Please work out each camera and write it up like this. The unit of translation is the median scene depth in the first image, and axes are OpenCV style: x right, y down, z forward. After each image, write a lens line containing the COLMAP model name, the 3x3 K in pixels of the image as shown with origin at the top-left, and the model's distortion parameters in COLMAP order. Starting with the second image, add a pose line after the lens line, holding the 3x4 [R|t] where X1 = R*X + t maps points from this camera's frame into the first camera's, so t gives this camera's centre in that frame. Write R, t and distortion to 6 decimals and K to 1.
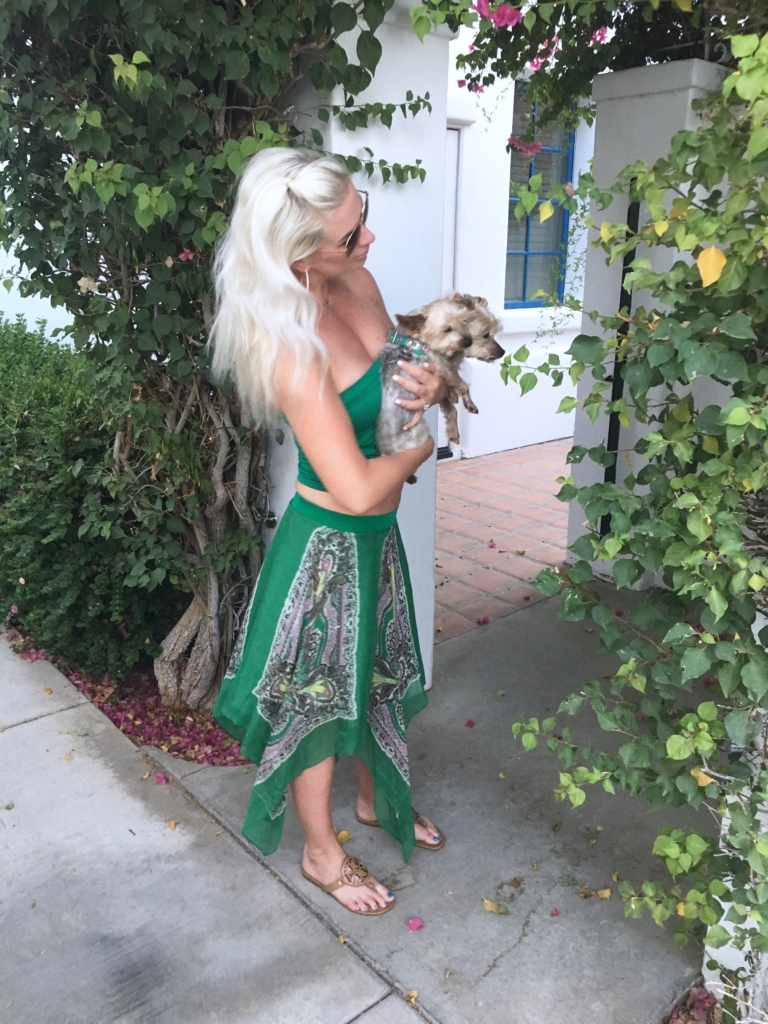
lens RADIAL K [[854.4, 0, 384.9], [0, 854.4, 513.0], [0, 0, 1]] dist [0.073909, -0.107011]
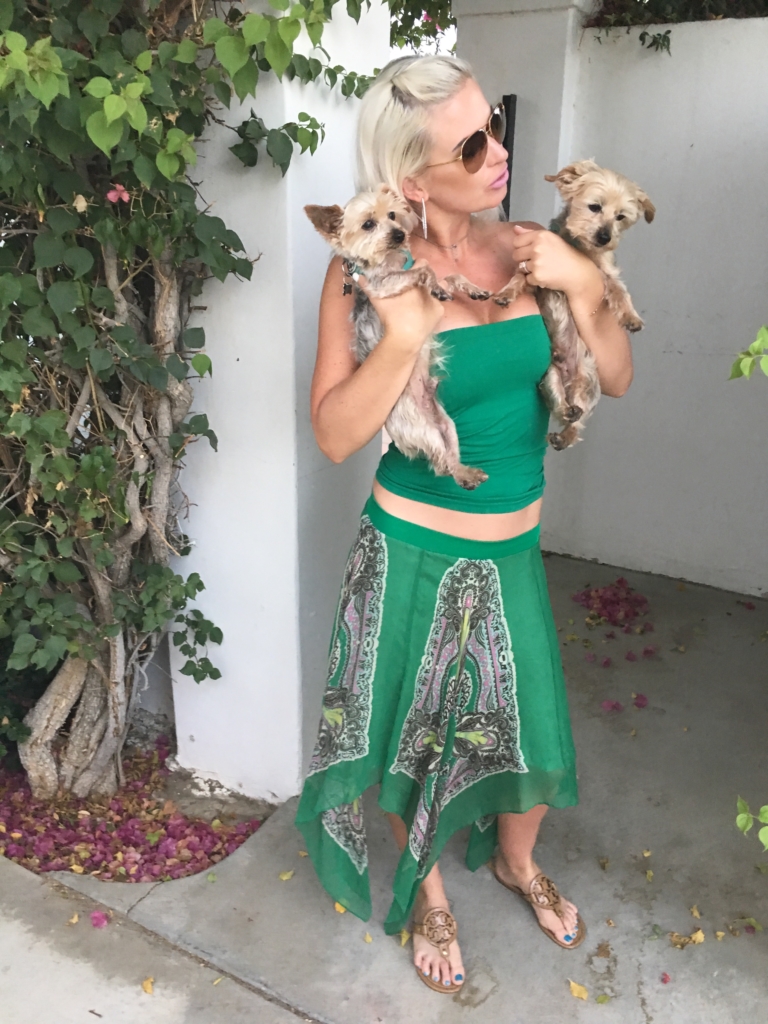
lens RADIAL K [[854.4, 0, 377.7], [0, 854.4, 507.5], [0, 0, 1]] dist [0.073909, -0.107011]
pose [[0.939853, -0.110703, 0.323144, -0.260491], [0.090811, 0.992960, 0.076047, -0.082363], [-0.329288, -0.042128, 0.943289, 0.265653]]
